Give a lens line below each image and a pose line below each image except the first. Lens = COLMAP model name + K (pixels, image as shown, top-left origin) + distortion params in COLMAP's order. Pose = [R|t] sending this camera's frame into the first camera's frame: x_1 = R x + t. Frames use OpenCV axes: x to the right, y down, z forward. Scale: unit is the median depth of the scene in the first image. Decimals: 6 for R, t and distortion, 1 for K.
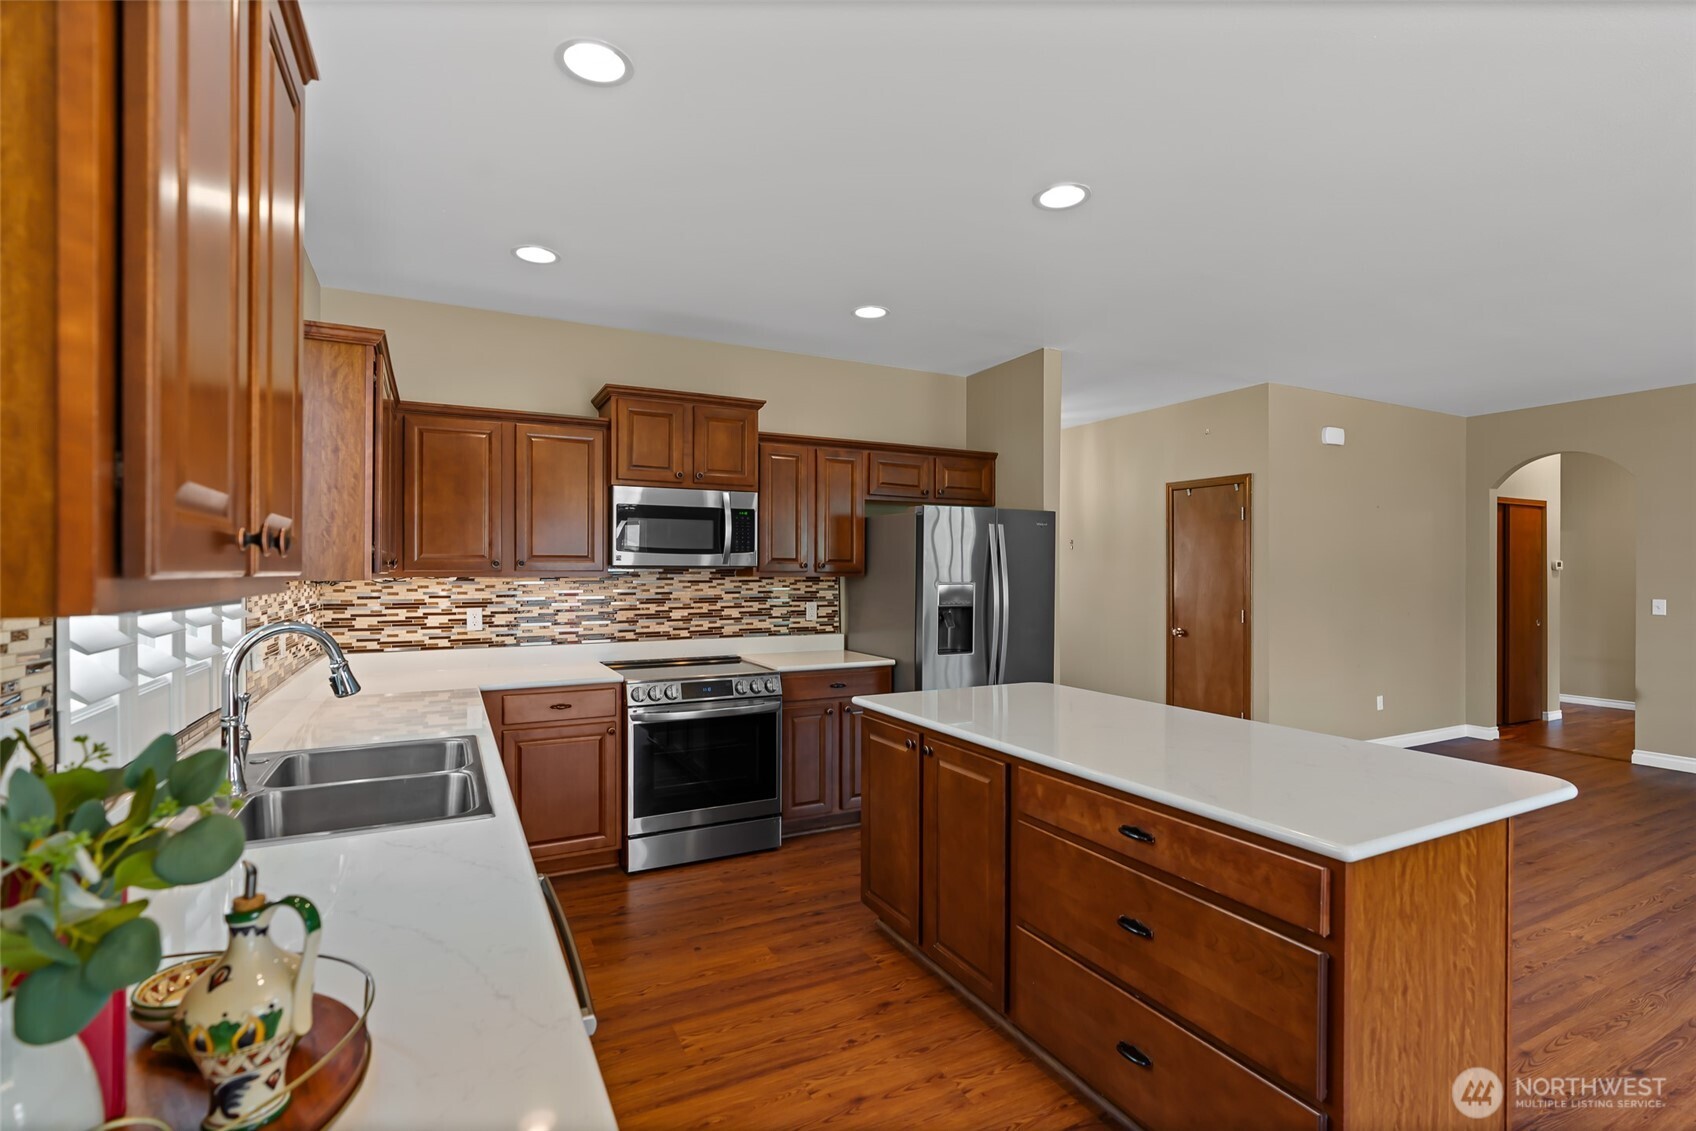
lens RADIAL K [[778.7, 0, 854.2], [0, 778.7, 569.3], [0, 0, 1]] dist [0.002859, -0.000908]
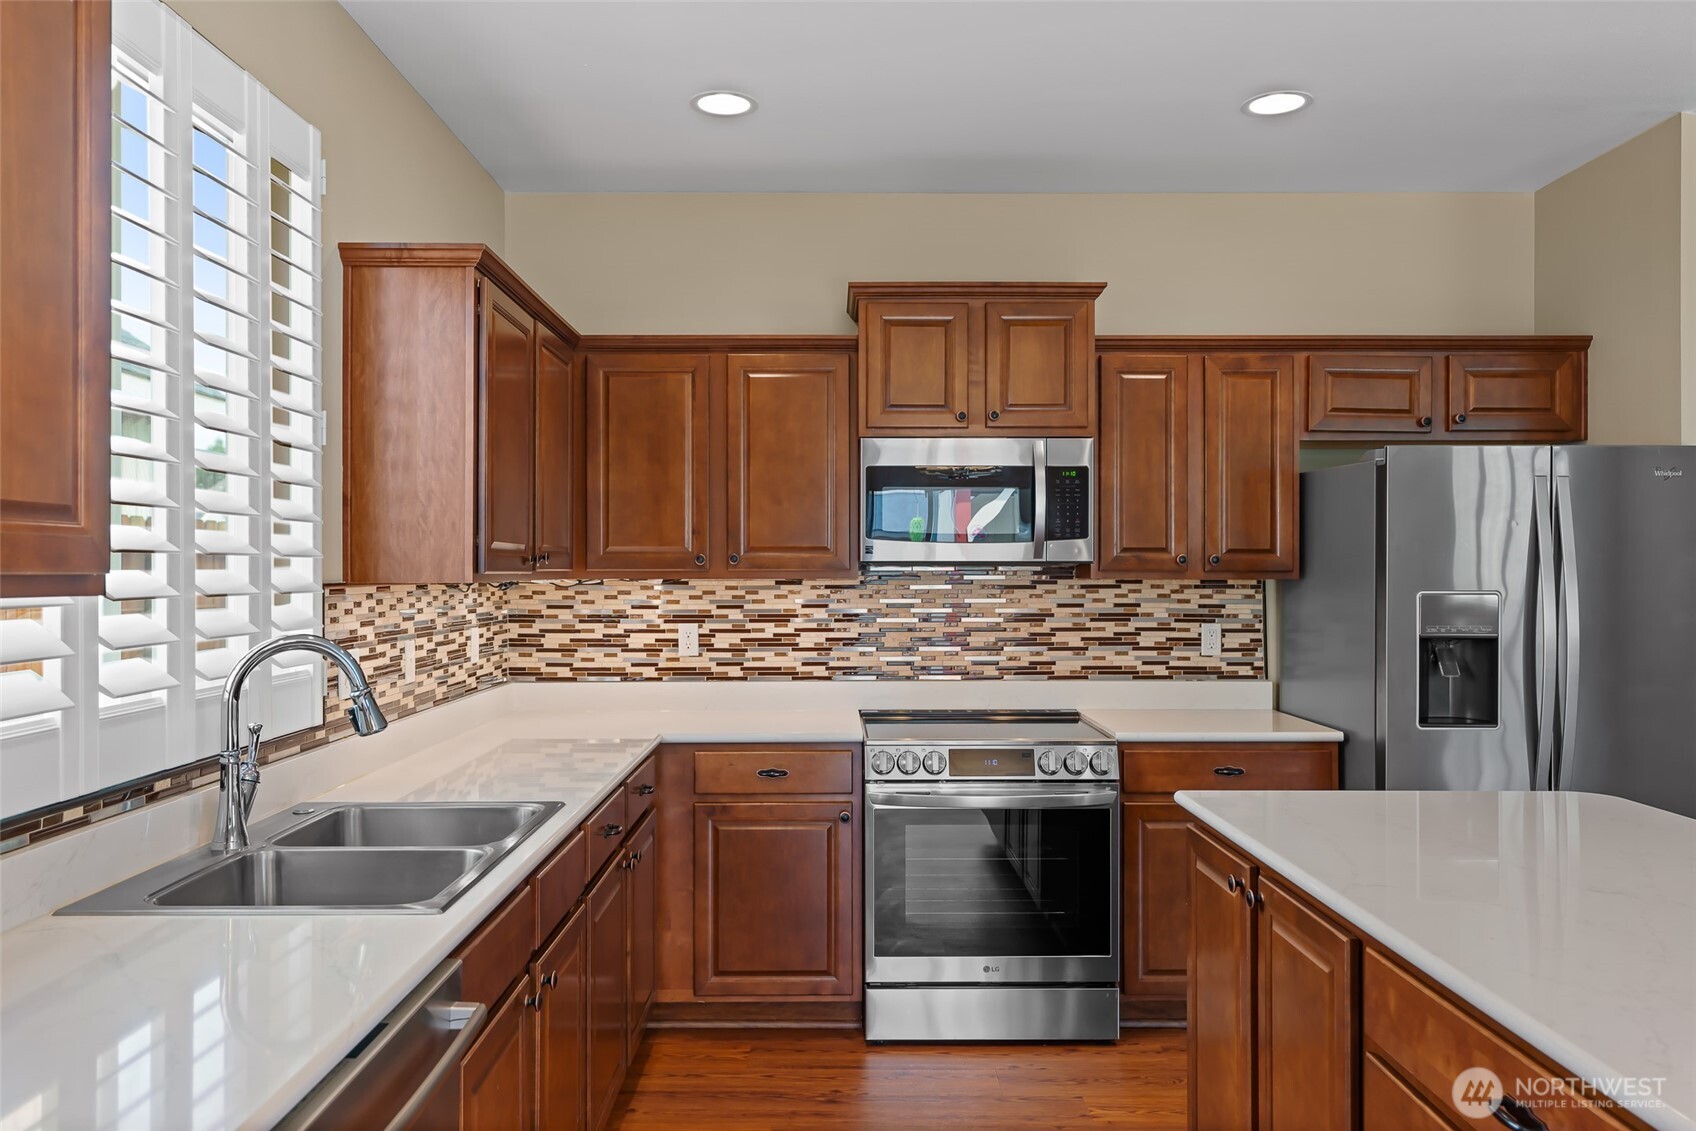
lens RADIAL K [[1277.6, 0, 877.6], [0, 1277.6, 561.1], [0, 0, 1]] dist [0.004897, -0.000629]
pose [[0.895012, -0.004064, -0.446023, 0.166562], [0.002413, 0.999988, -0.004270, -0.000464], [0.446035, 0.002745, 0.895011, 0.053974]]
